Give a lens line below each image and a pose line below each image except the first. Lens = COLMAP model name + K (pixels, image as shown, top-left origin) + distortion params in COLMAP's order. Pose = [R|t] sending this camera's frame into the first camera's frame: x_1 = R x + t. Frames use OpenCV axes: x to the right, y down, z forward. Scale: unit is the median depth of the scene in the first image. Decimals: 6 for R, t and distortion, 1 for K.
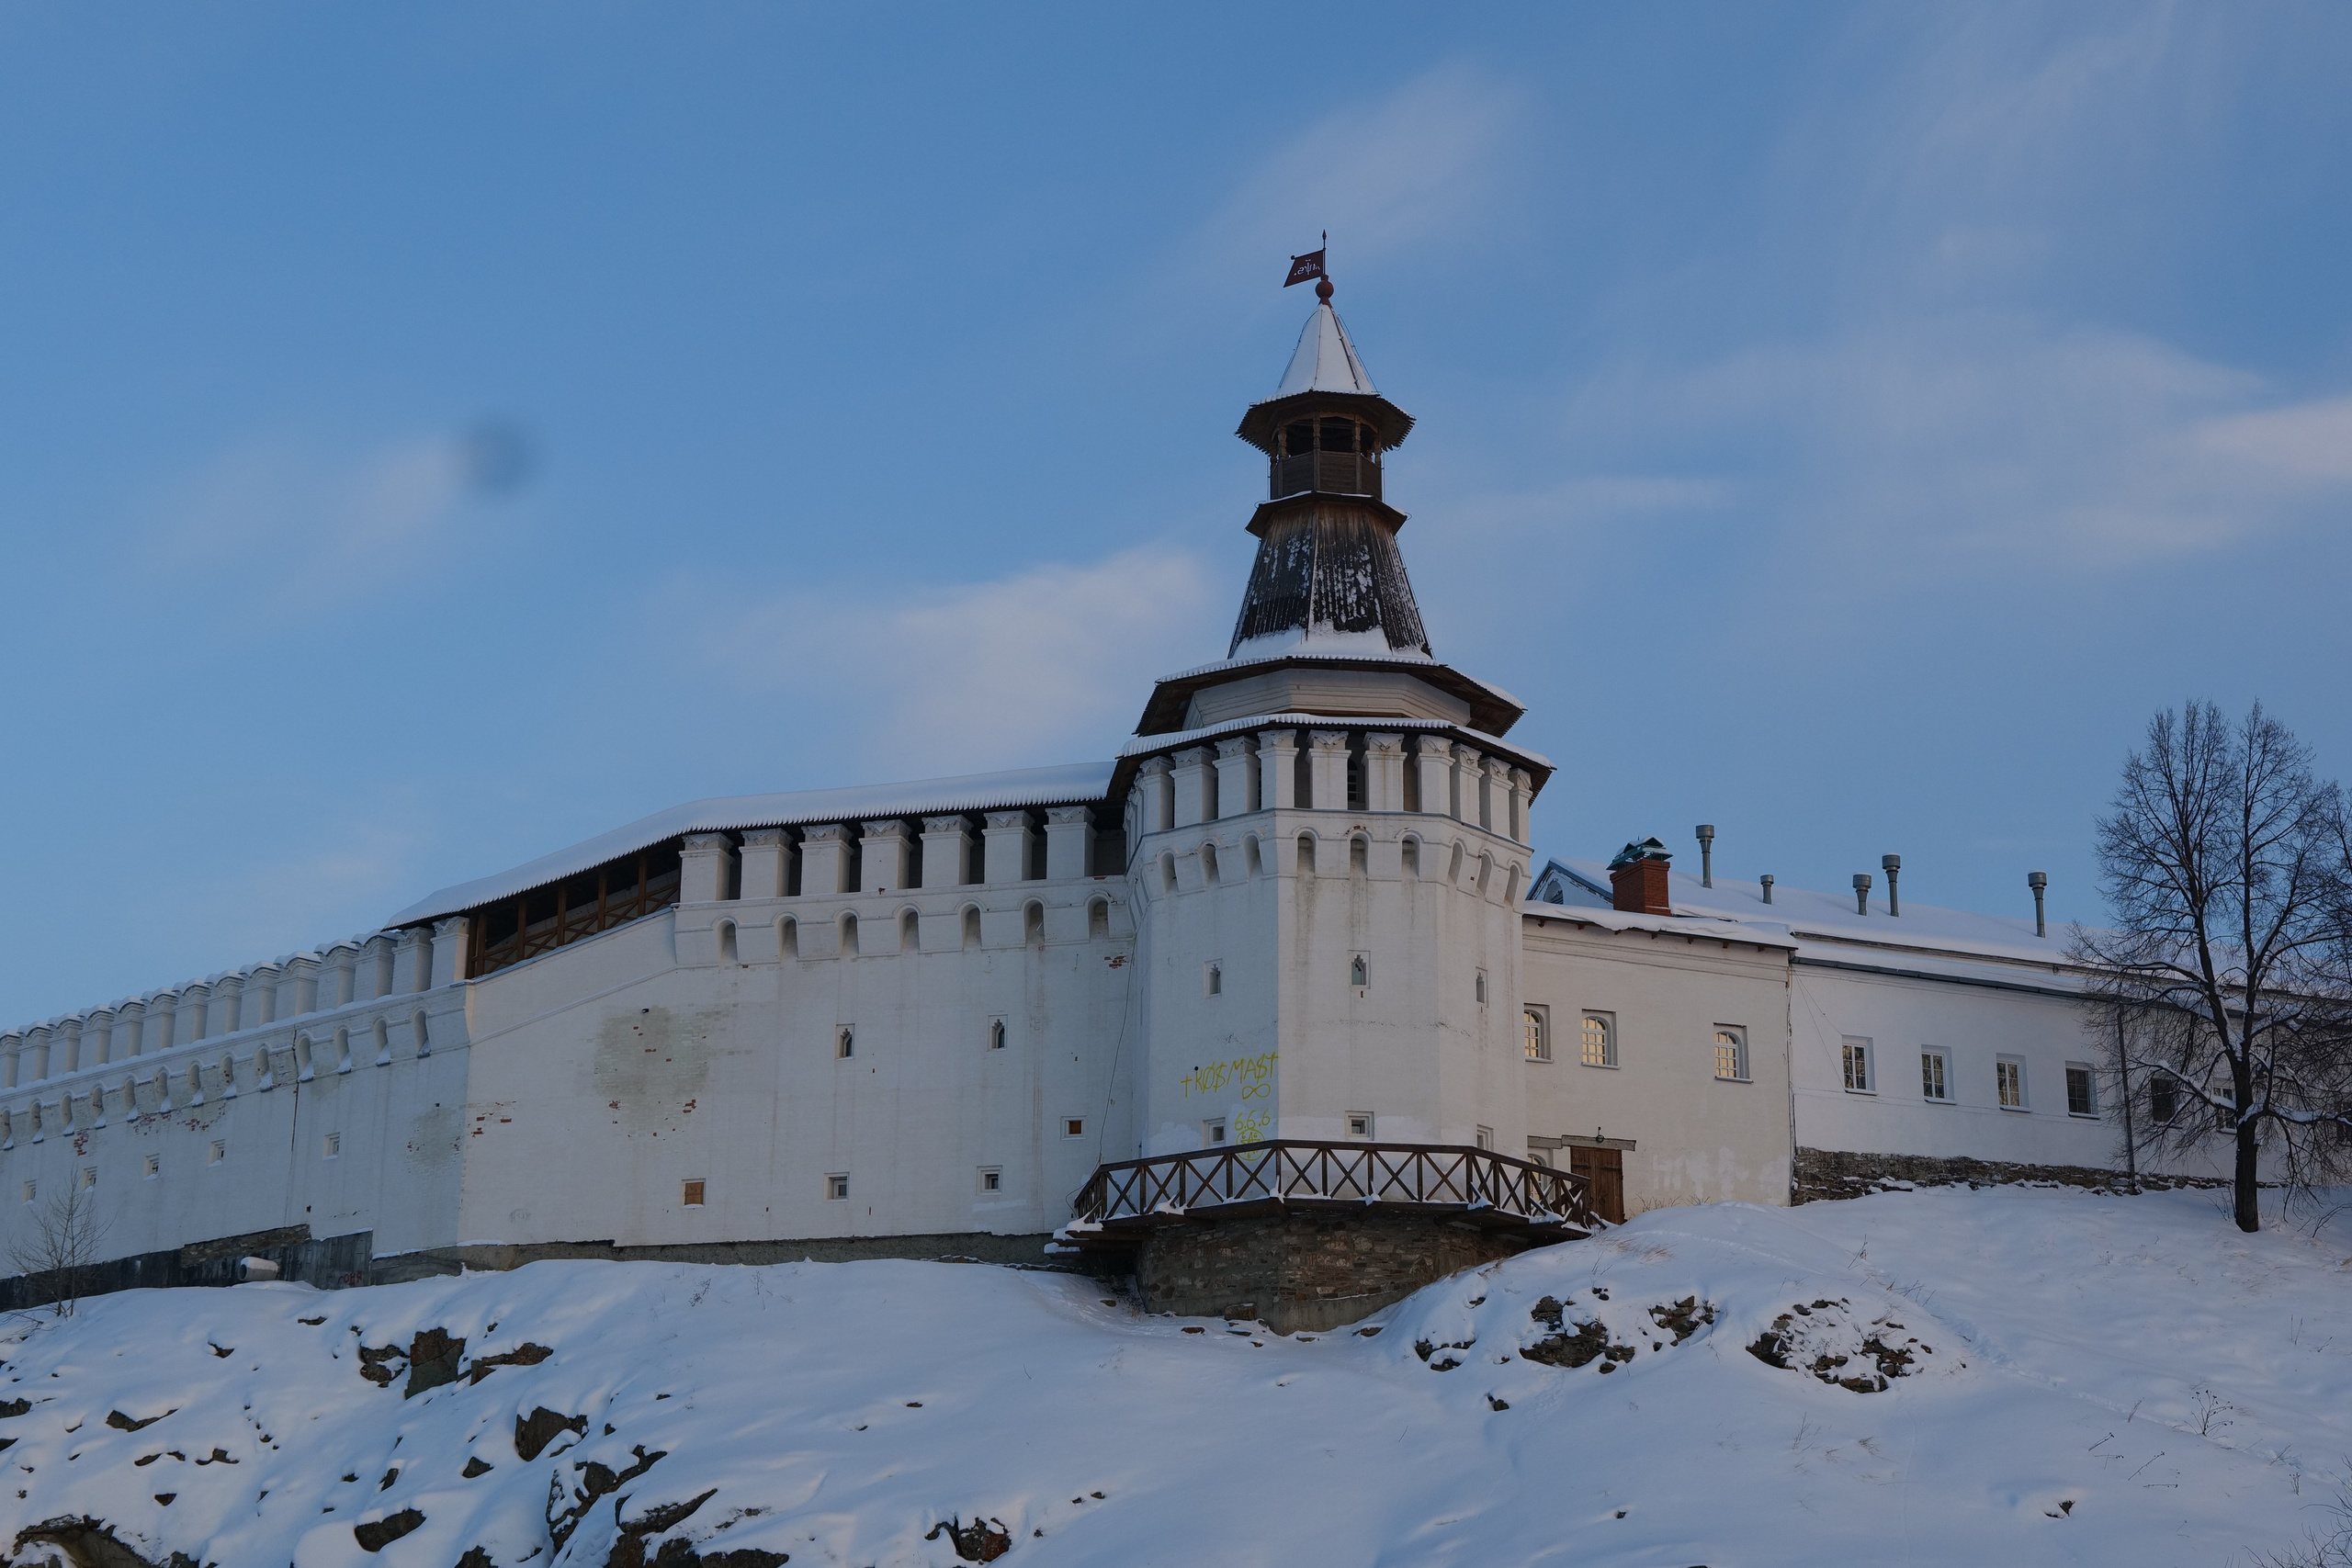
lens RADIAL K [[3266.8, 0, 1181.4], [0, 3266.8, 790.2], [0, 0, 1]] dist [0.009164, 0.074972]
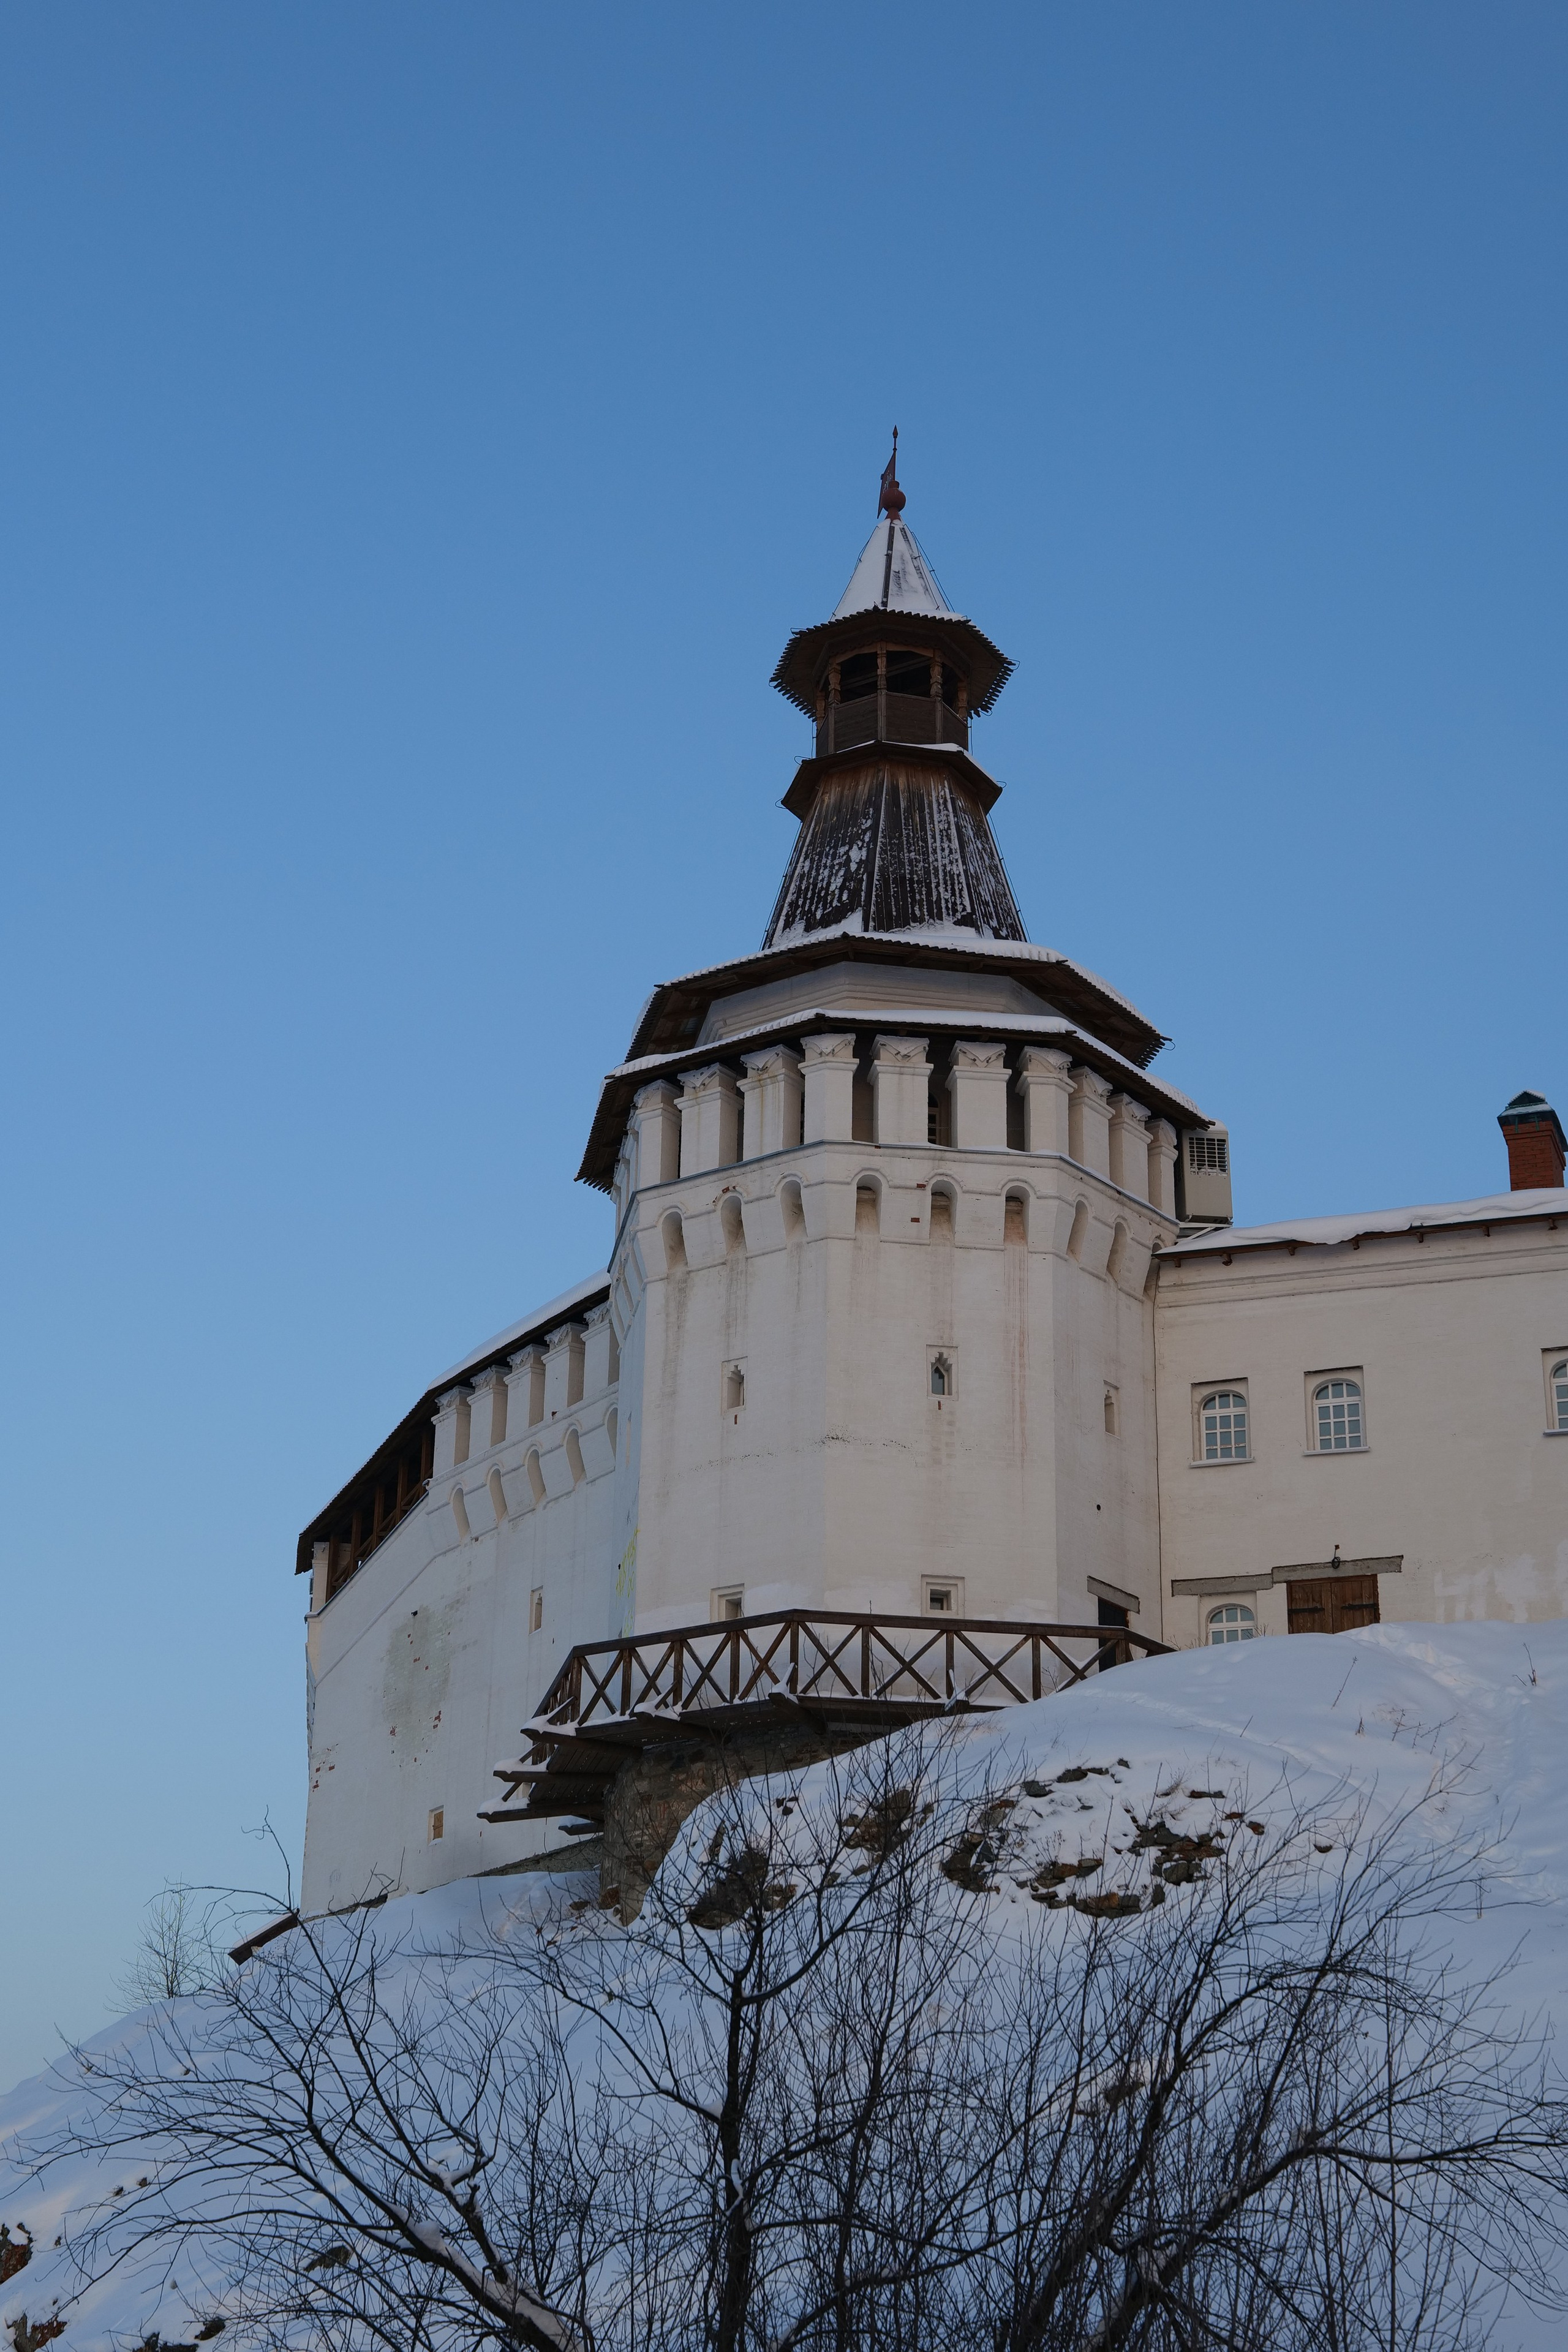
lens RADIAL K [[3259.6, 0, 798.8], [0, 3259.6, 1160.5], [0, 0, 1]] dist [0.004679, 0.084947]
pose [[0.741566, -0.254144, -0.620880, 0.488718], [0.189205, 0.967129, -0.169891, 0.124007], [0.643647, 0.008512, 0.765275, 0.454178]]
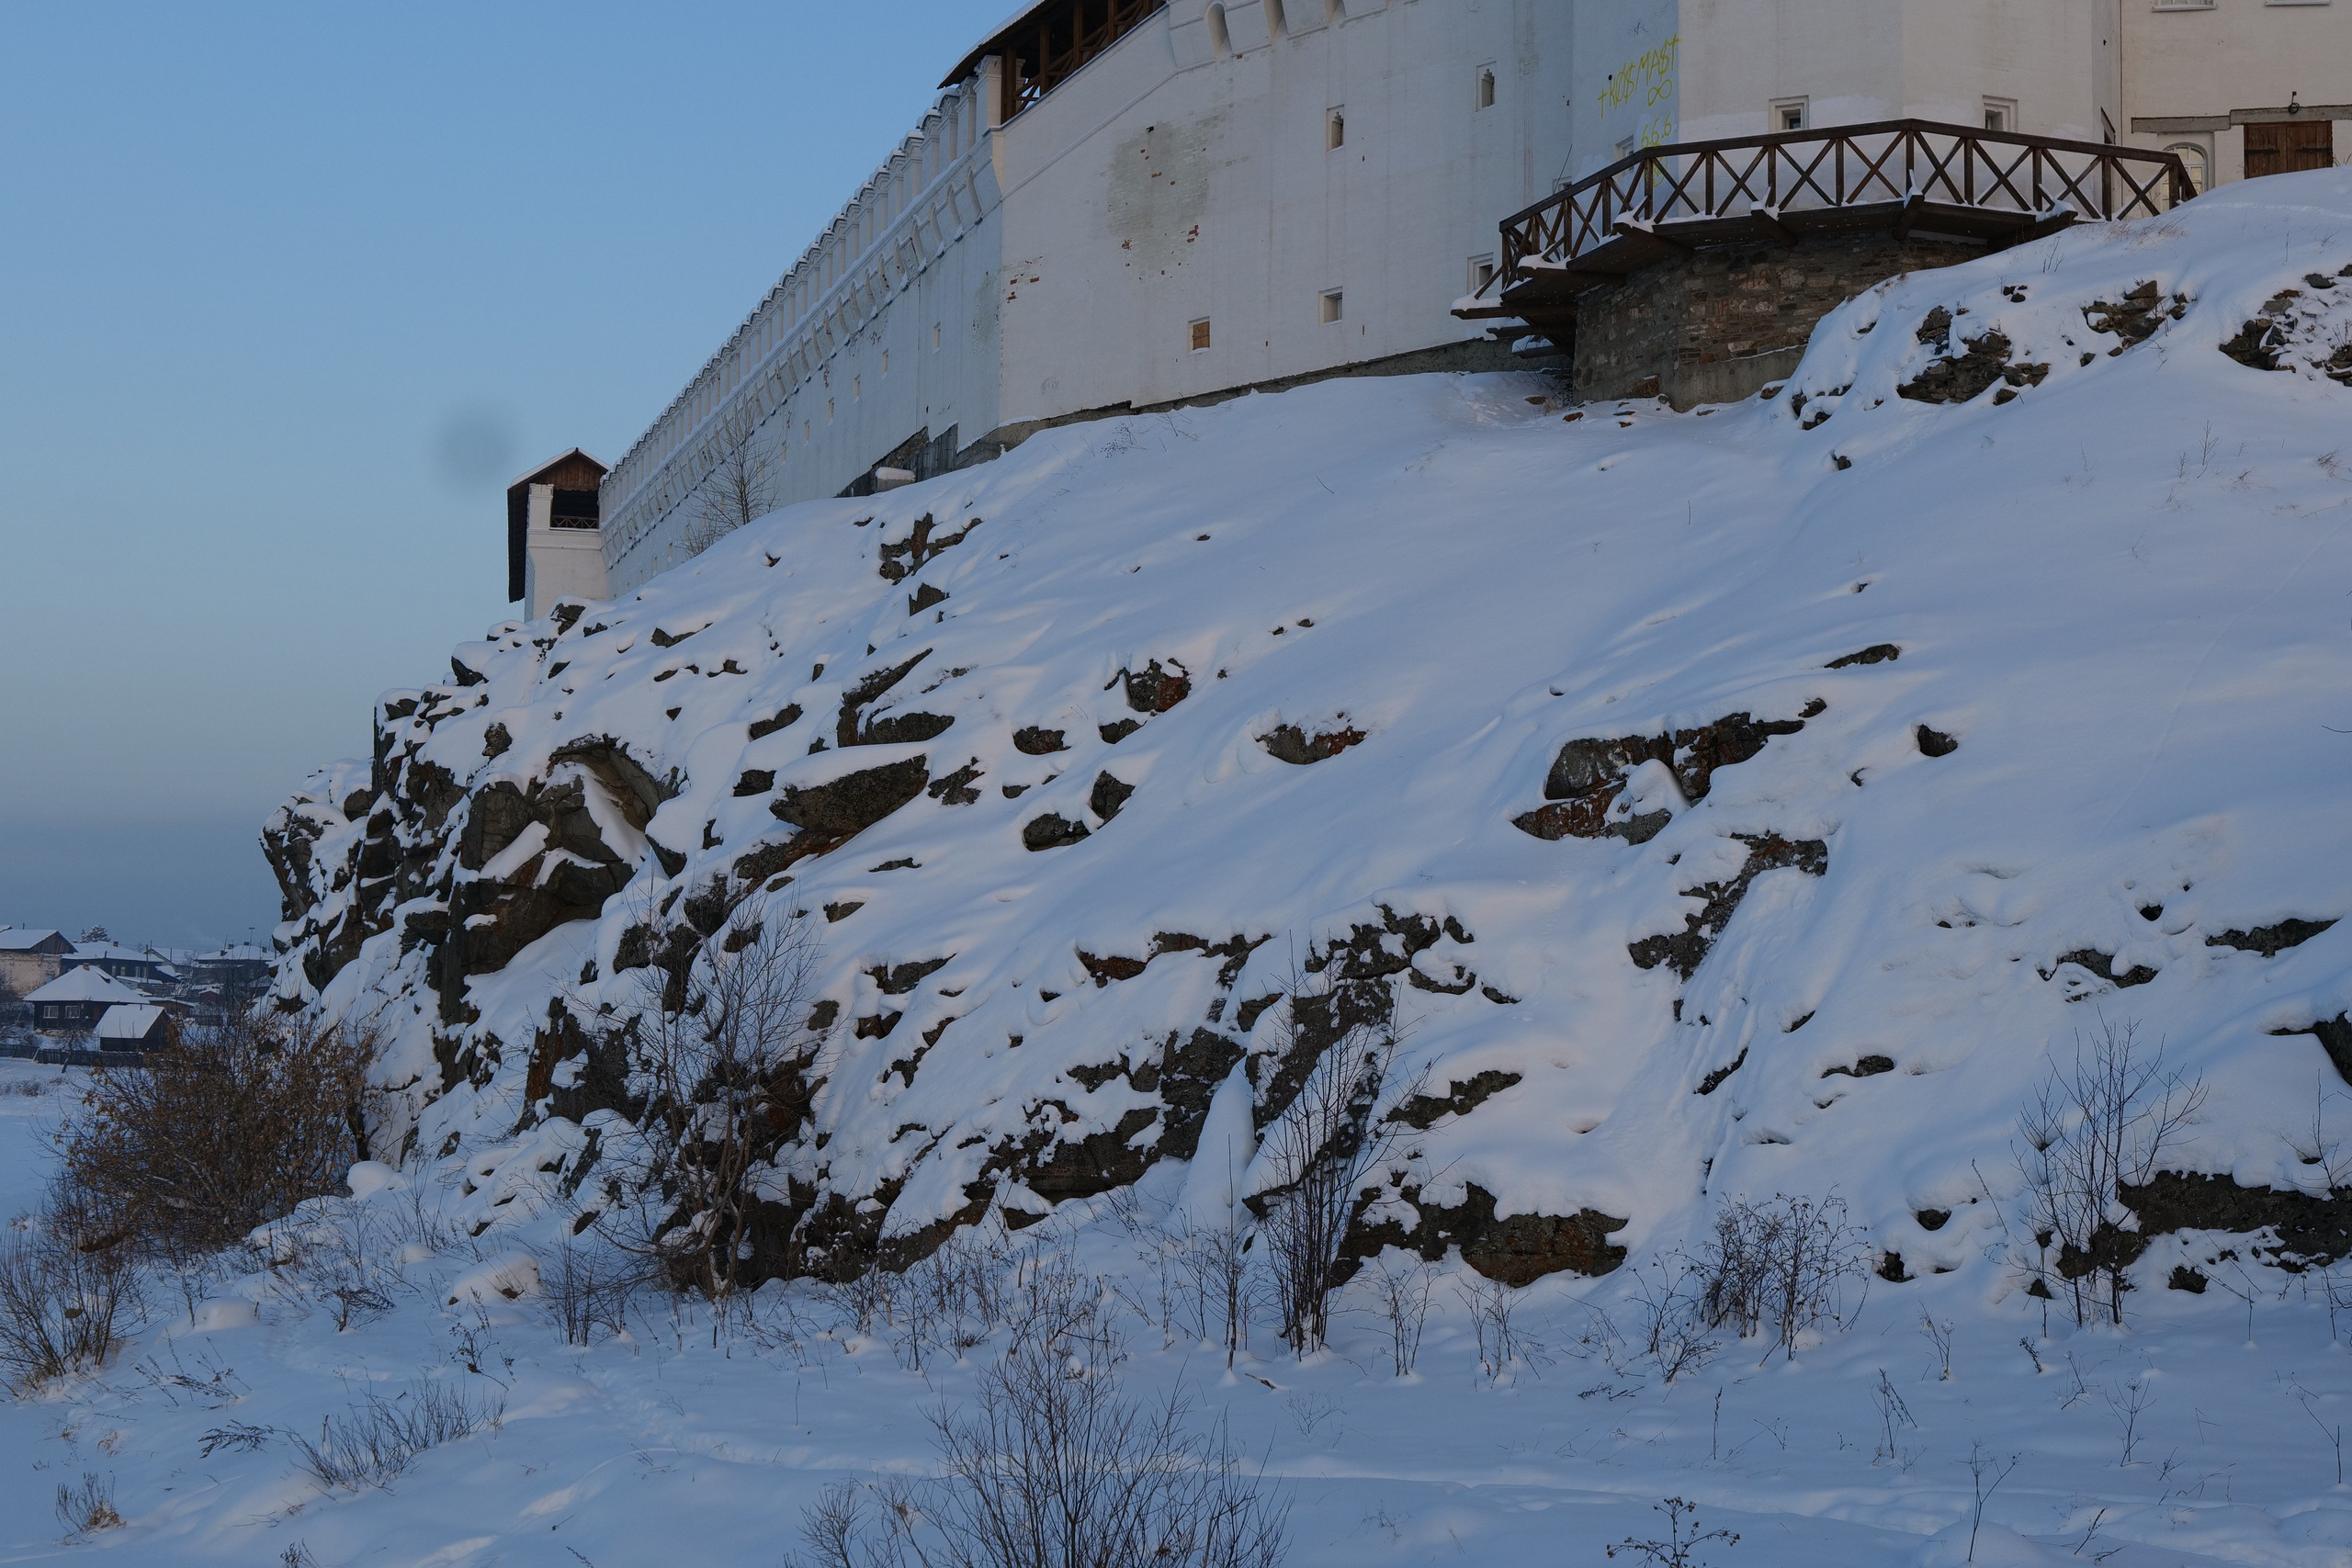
lens RADIAL K [[3262.0, 0, 1182.5], [0, 3262.0, 792.2], [0, 0, 1]] dist [0.010945, 0.035055]
pose [[0.858216, -0.040834, -0.511662, 0.286148], [0.144919, 0.975552, 0.165218, 0.103425], [0.492406, -0.215943, 0.843152, 0.275401]]
